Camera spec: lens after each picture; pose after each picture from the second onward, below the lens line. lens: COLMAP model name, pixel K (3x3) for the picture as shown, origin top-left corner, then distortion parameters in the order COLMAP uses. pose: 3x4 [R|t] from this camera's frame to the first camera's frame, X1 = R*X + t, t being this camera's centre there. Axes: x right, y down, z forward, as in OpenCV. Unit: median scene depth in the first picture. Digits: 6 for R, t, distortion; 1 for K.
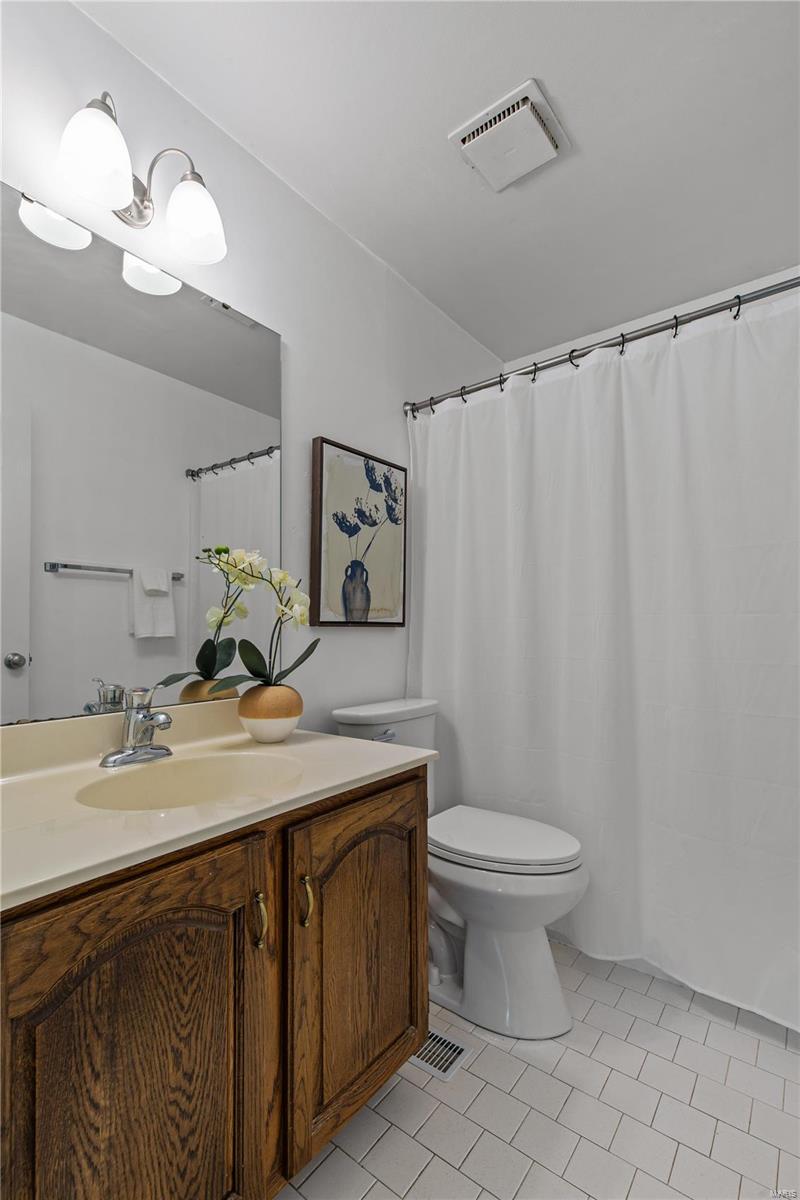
lens RADIAL K [[551.8, 0, 396.8], [0, 551.8, 611.2], [0, 0, 1]] dist [-0.008163, 0.002101]
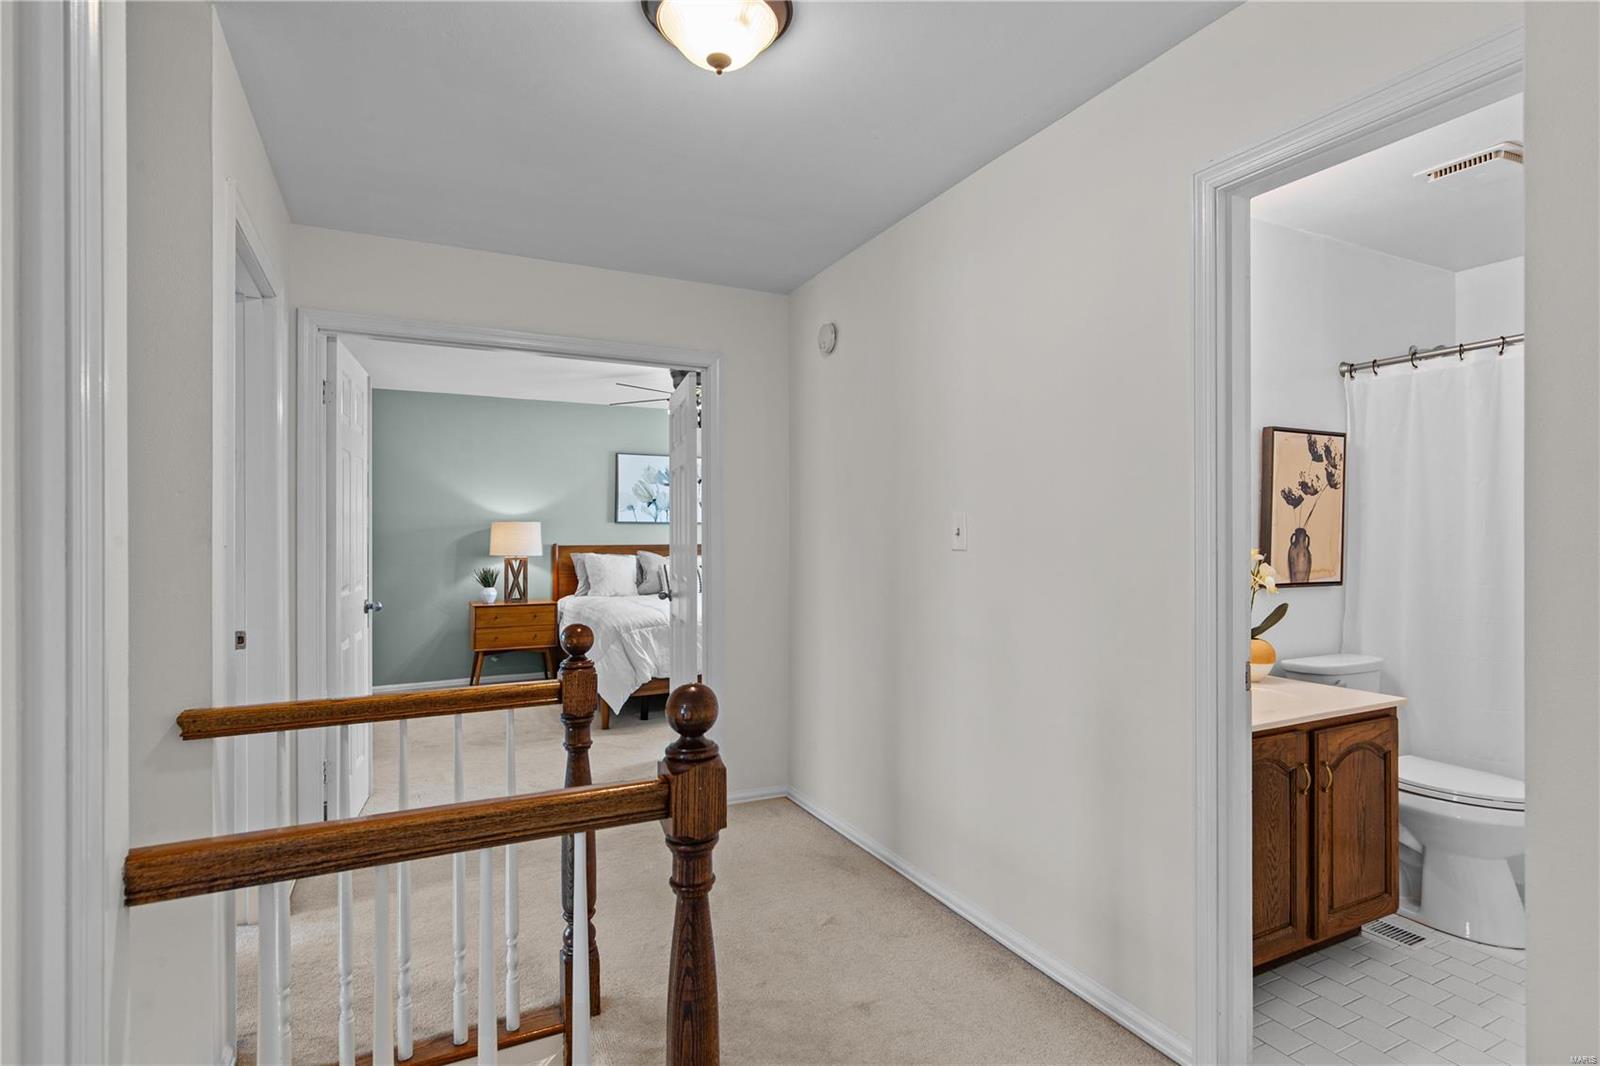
lens RADIAL K [[844.0, 0, 814.8], [0, 844.0, 524.1], [0, 0, 1]] dist [0.006362, -0.000237]
pose [[0.911341, 0.004143, -0.411632, -0.262989], [0.008534, 0.999544, 0.028956, -0.157711], [0.411564, -0.029901, 0.910890, -0.963700]]
